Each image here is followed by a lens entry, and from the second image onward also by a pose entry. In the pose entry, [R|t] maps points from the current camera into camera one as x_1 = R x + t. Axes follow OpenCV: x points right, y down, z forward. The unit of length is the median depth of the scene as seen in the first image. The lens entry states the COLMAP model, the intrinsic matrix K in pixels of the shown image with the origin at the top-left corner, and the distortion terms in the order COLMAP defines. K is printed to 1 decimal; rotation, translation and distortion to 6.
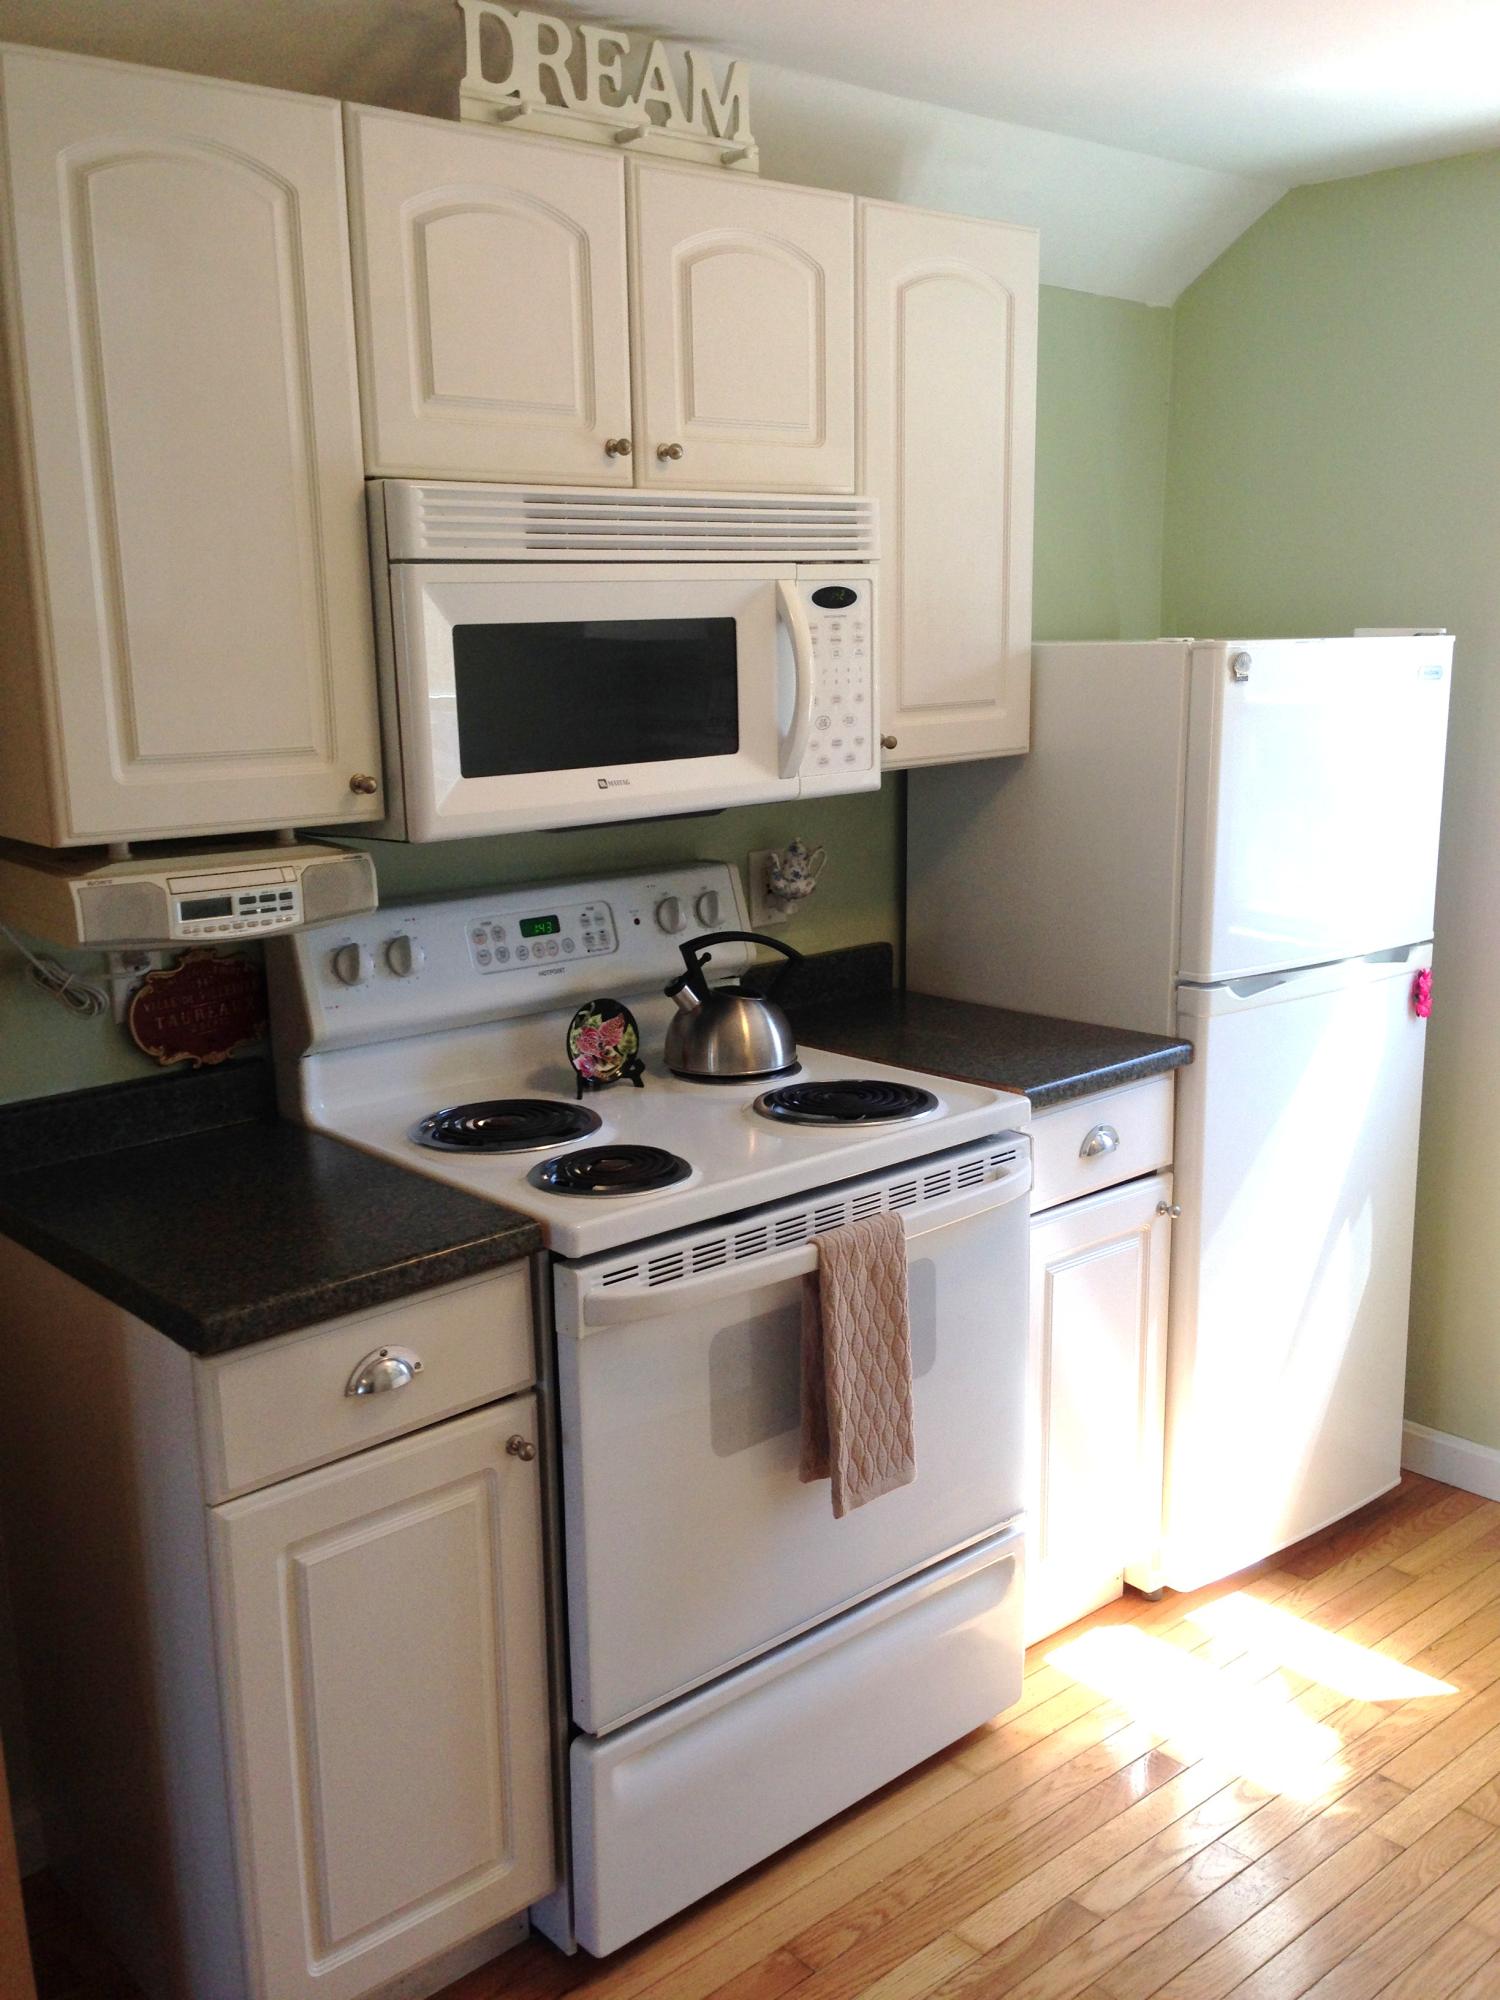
lens RADIAL K [[1845.6, 0, 749.2], [0, 1845.6, 994.8], [0, 0, 1]] dist [0.062292, 0.000000]
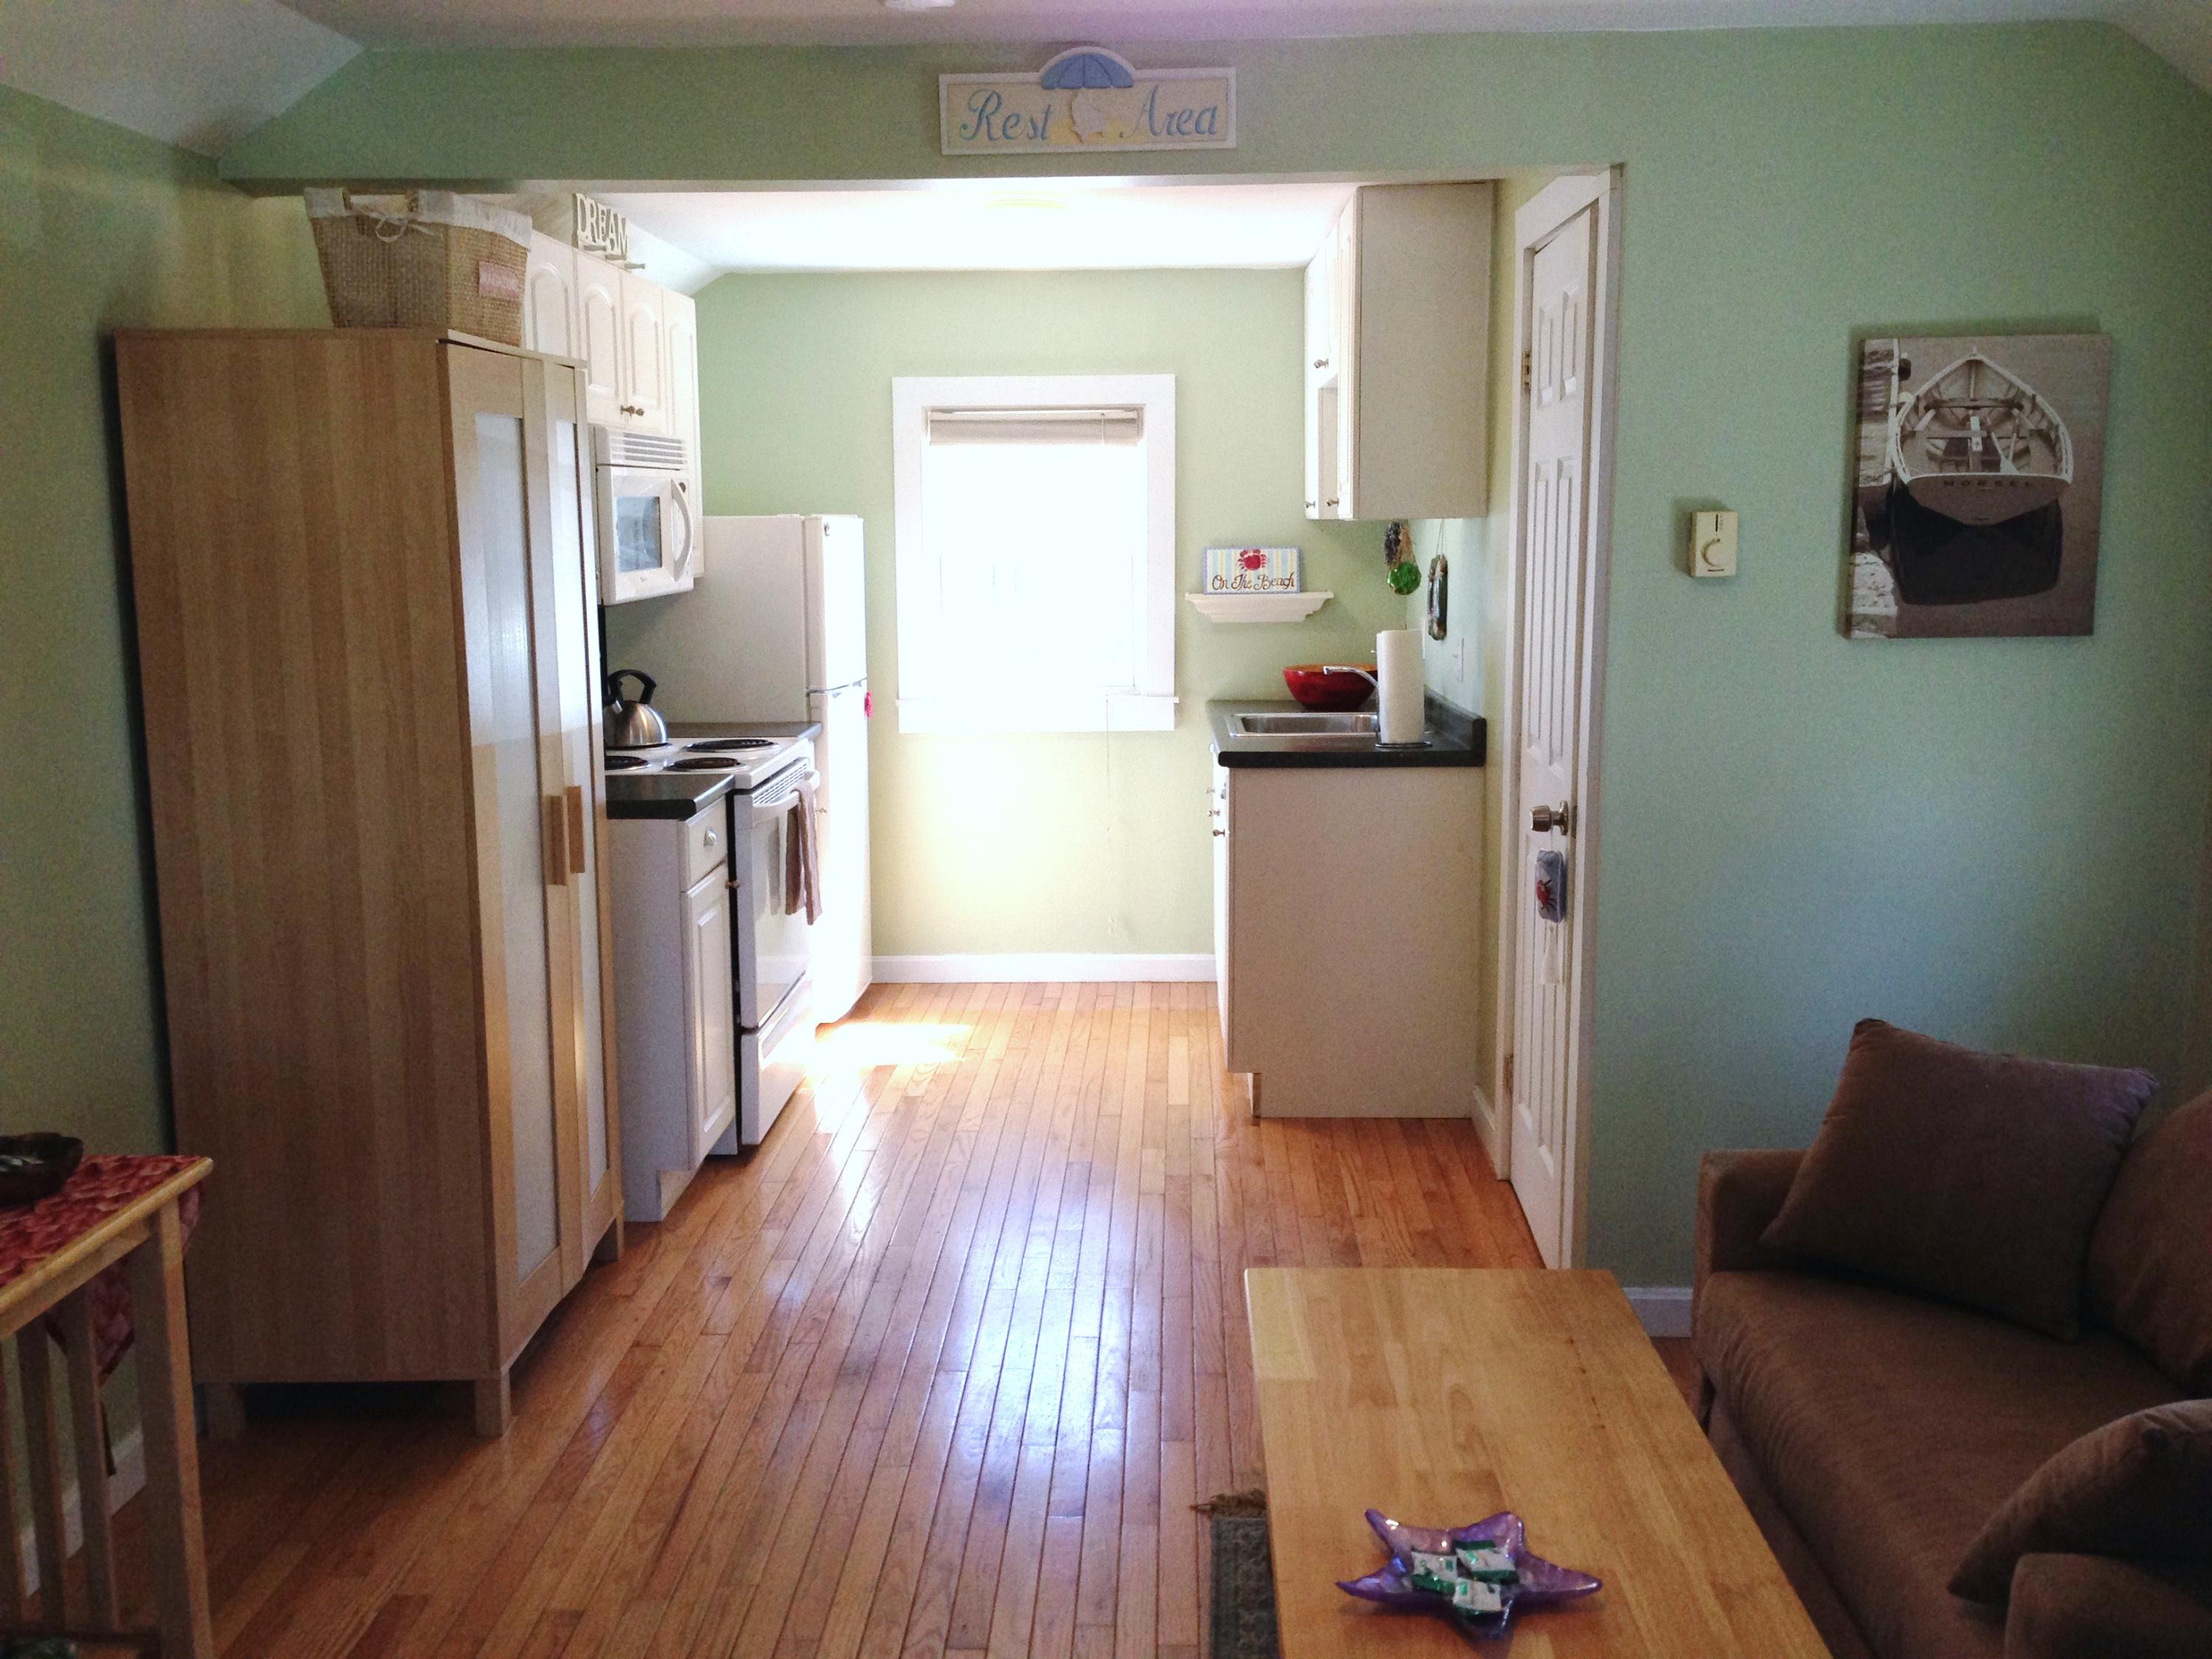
lens RADIAL K [[2041.2, 0, 1106.2], [0, 2041.2, 829.9], [0, 0, 1]] dist [0.062292, 0.000000]
pose [[0.692003, -0.098499, 0.715144, -1.387036], [0.137982, 0.990430, 0.002898, 0.218954], [-0.708585, 0.096672, 0.698972, -0.877193]]
